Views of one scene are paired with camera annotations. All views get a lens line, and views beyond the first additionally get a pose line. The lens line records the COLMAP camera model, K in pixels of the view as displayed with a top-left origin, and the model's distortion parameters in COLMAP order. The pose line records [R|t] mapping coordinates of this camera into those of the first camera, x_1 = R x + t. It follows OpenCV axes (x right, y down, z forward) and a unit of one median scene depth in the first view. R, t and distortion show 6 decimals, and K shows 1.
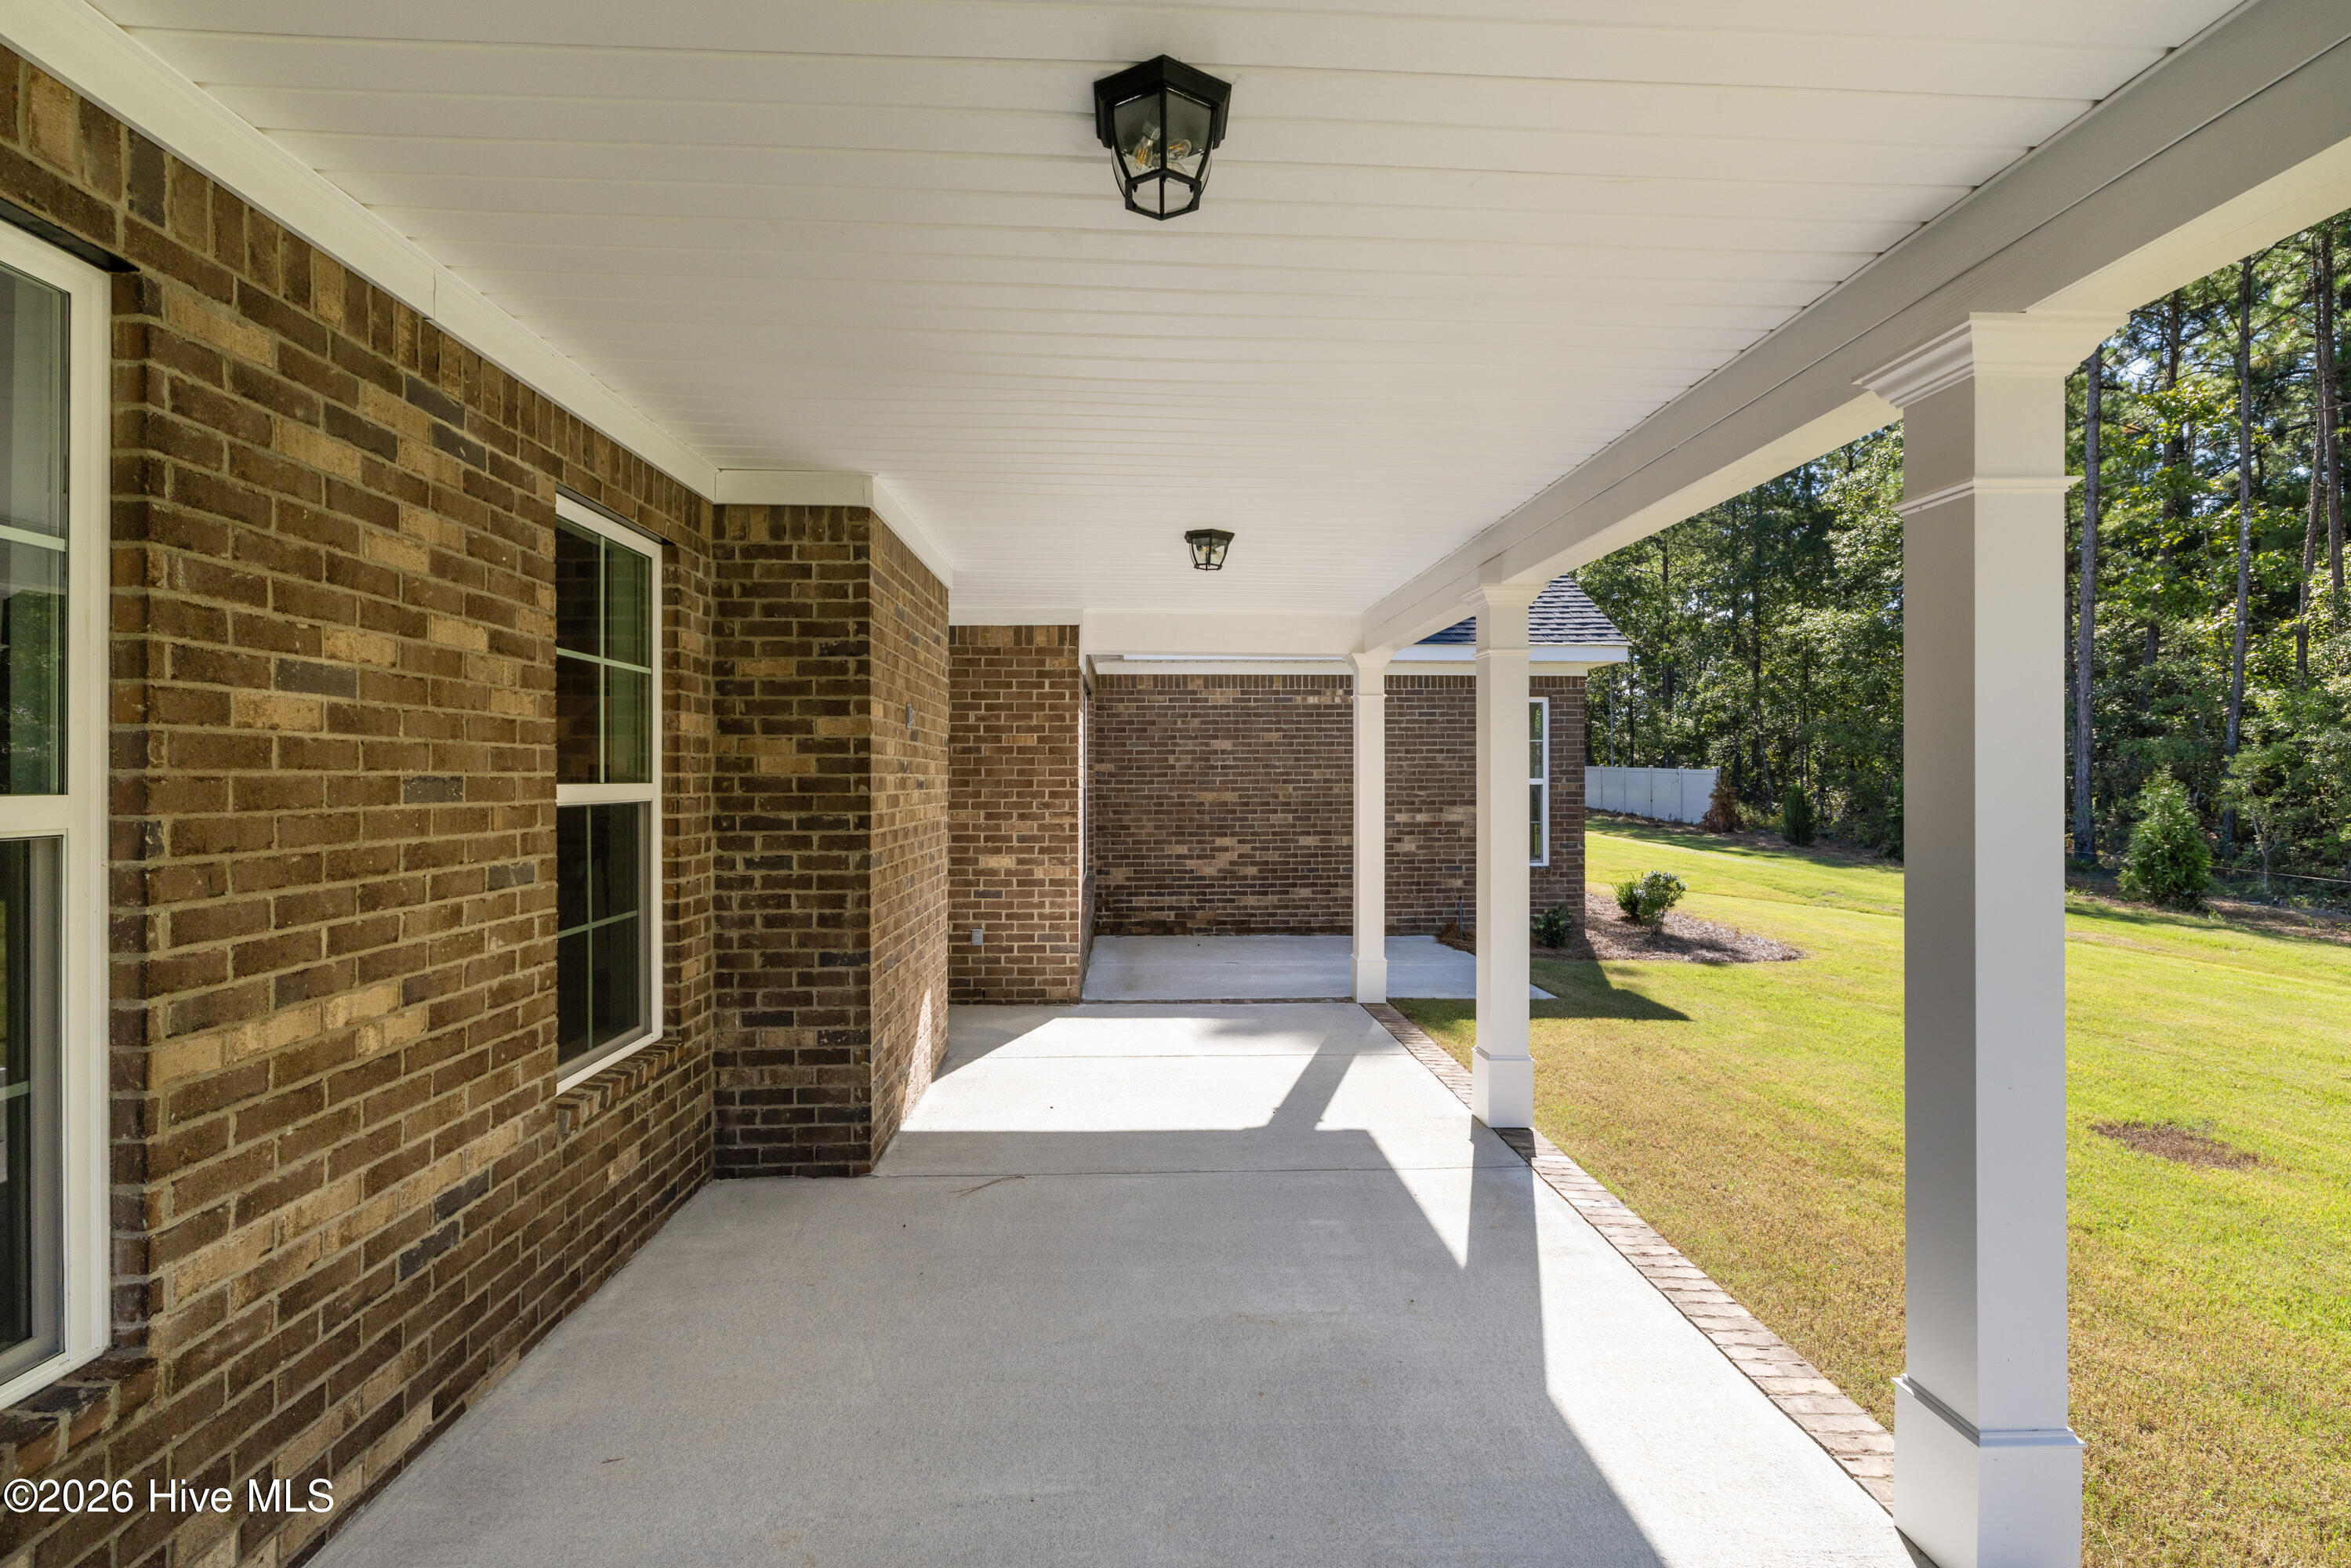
lens RADIAL K [[1013.9, 0, 1173.7], [0, 1013.9, 777.8], [0, 0, 1]] dist [-0.005216, 0.002390]
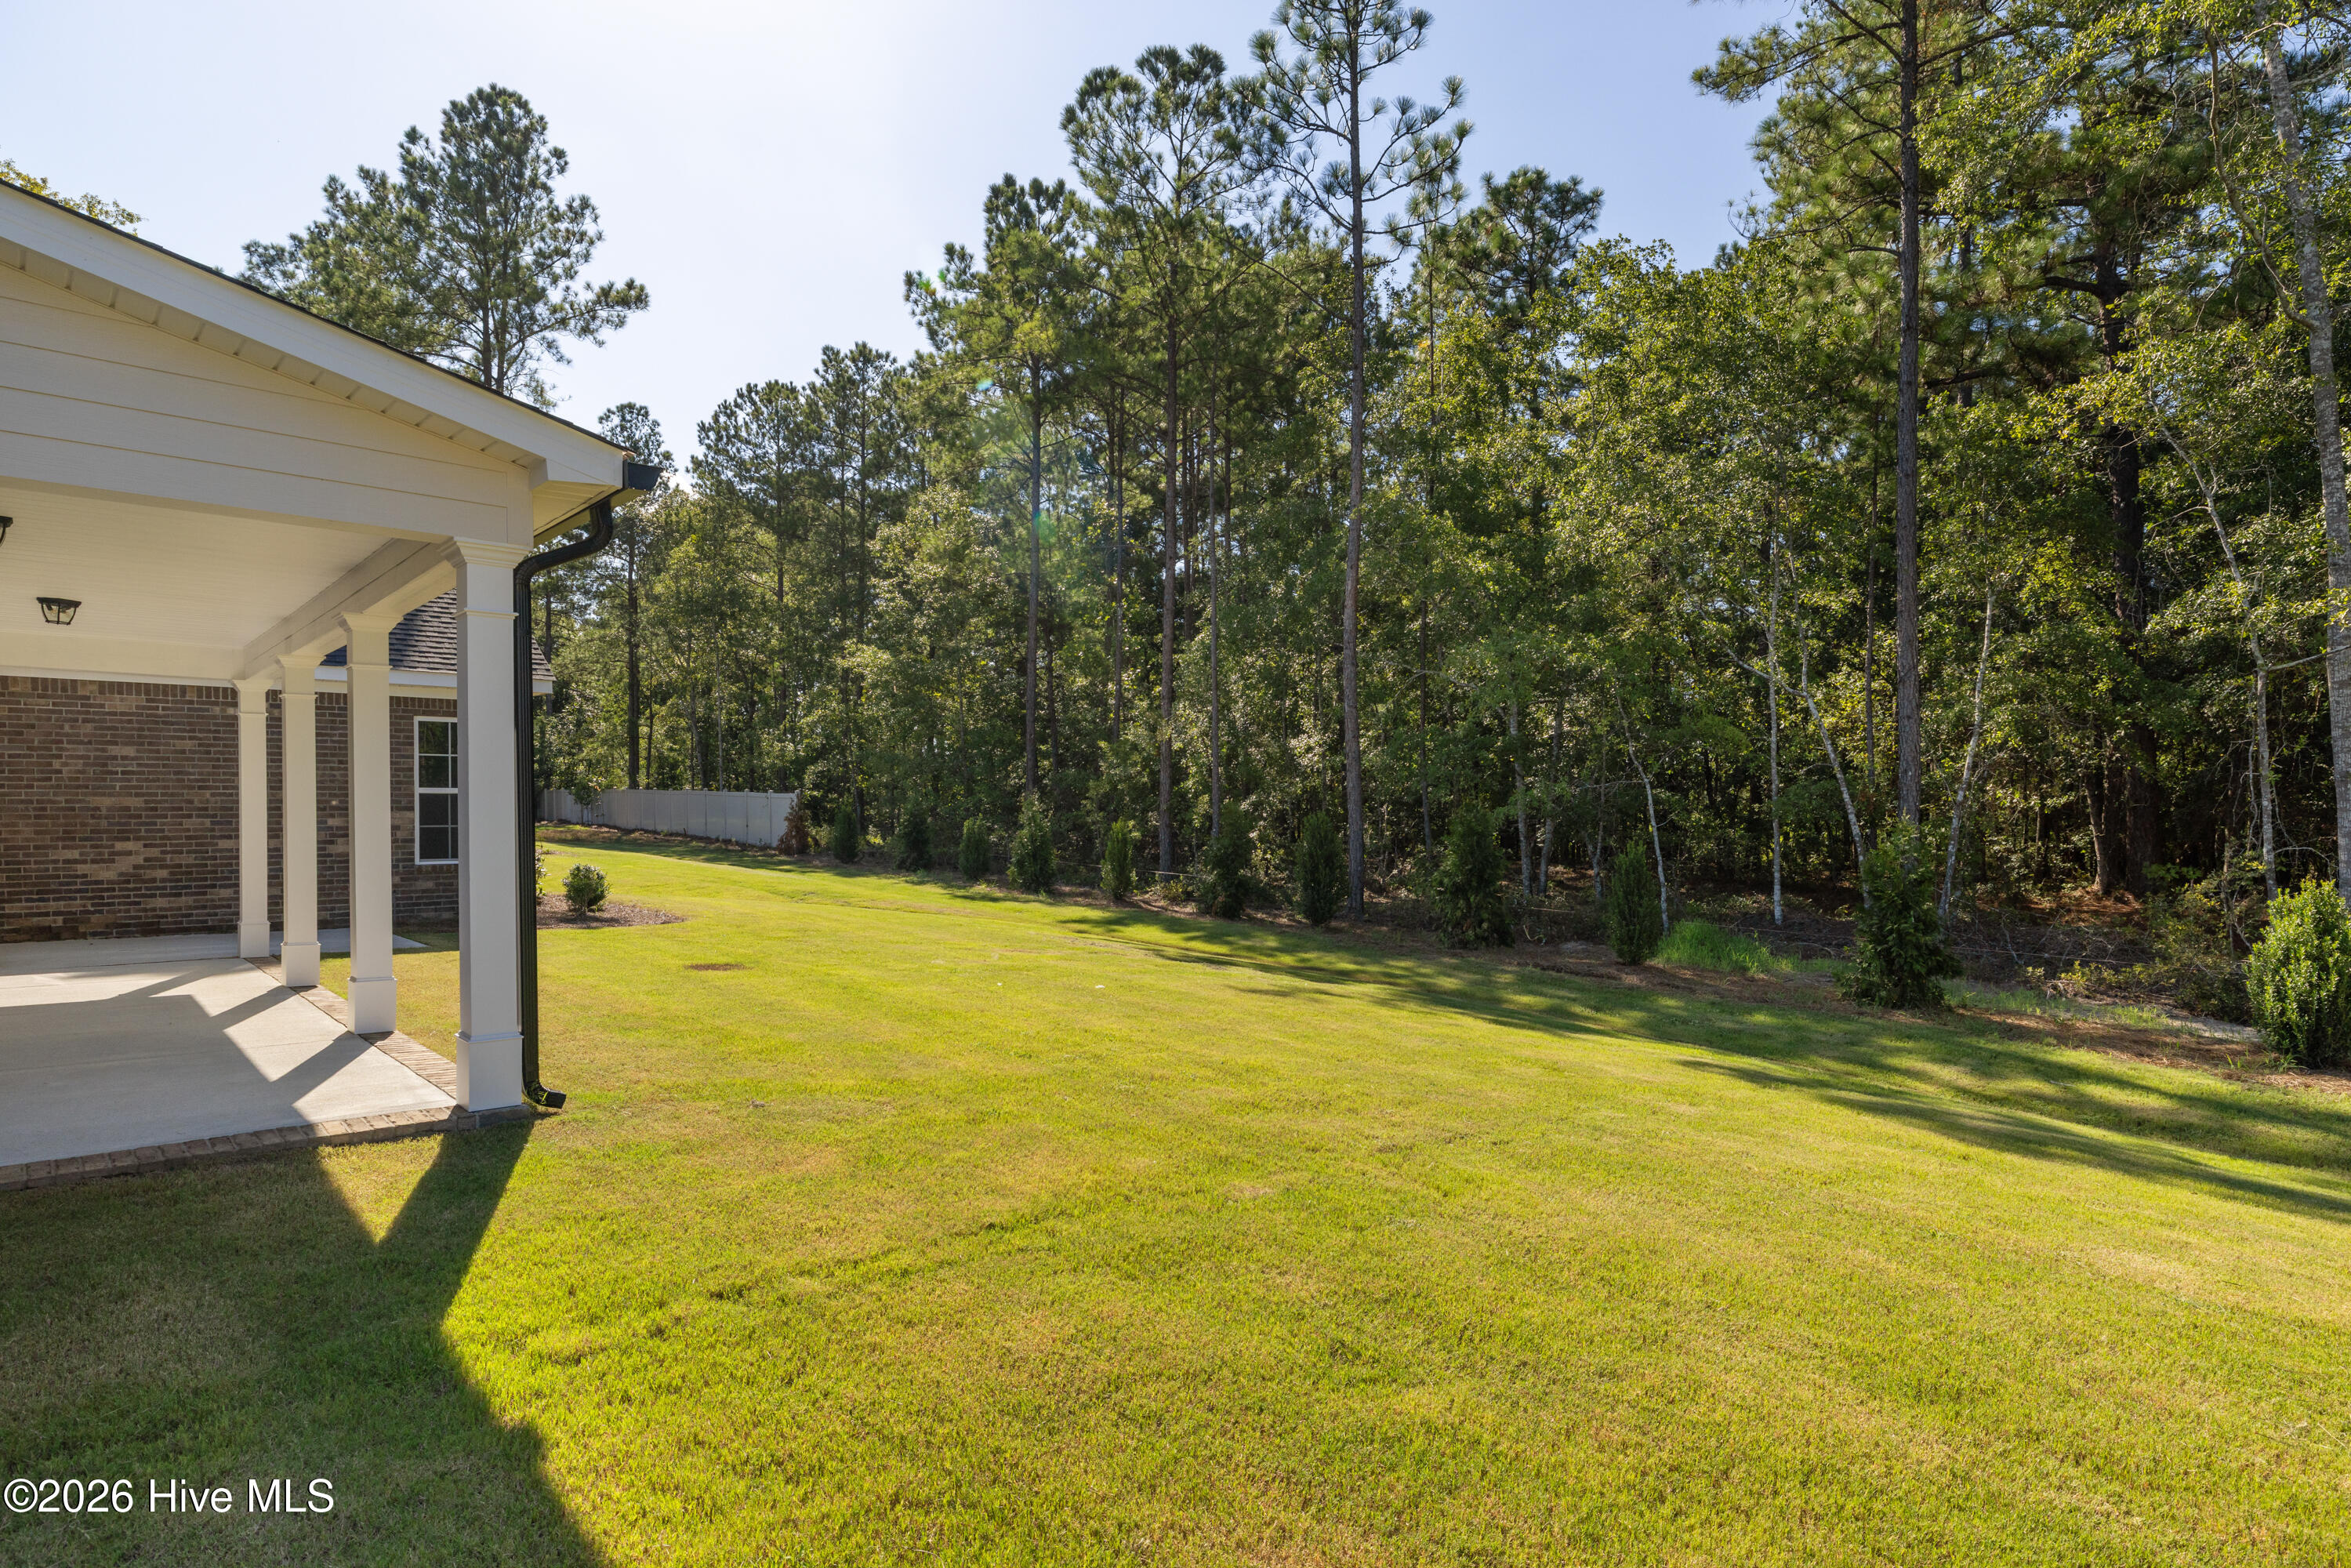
lens RADIAL K [[1273.4, 0, 1182.7], [0, 1273.4, 827.4], [0, 0, 1]] dist [-0.002436, -0.000219]
pose [[0.769189, -0.007375, 0.638979, 0.131381], [-0.000642, 0.999924, 0.012314, 0.072873], [-0.639022, -0.009882, 0.769125, -1.732607]]
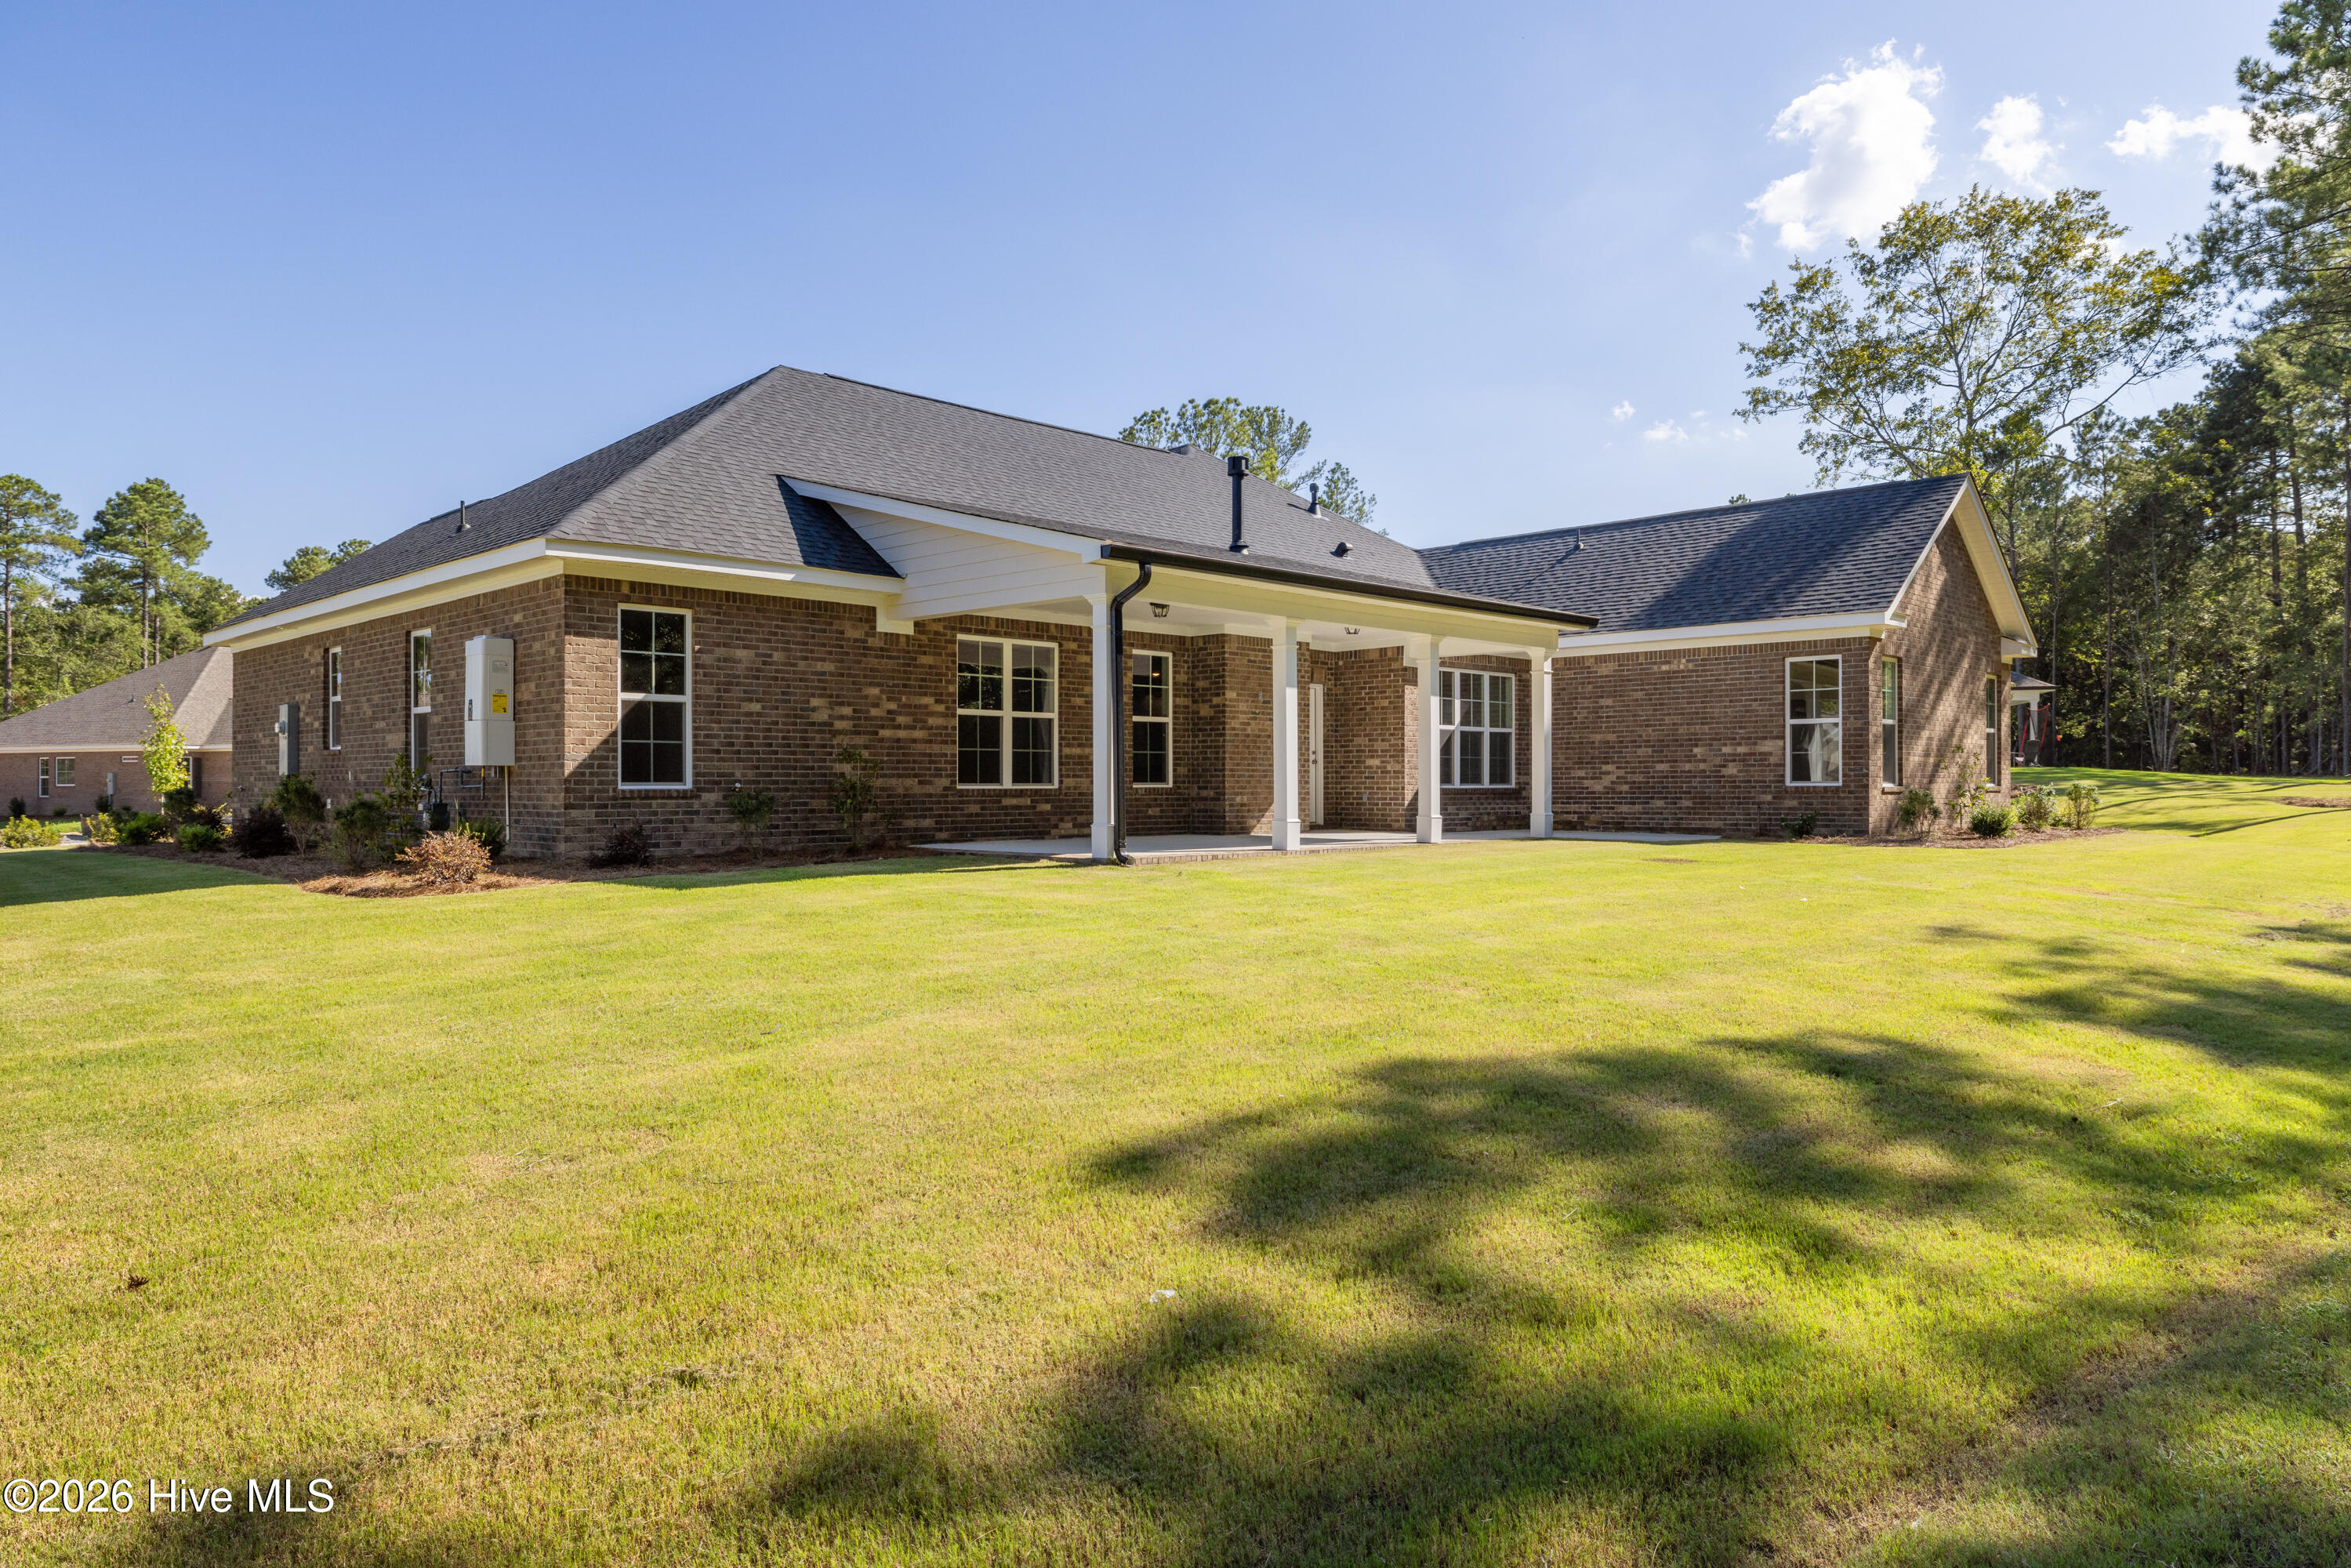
lens RADIAL K [[1541.8, 0, 1157.7], [0, 1541.8, 780.3], [0, 0, 1]] dist [0.004133, -0.005299]
pose [[0.674886, -0.004173, -0.737910, 3.273222], [0.001068, 0.999988, -0.004679, 0.236401], [0.737921, 0.002369, 0.674882, -2.563808]]
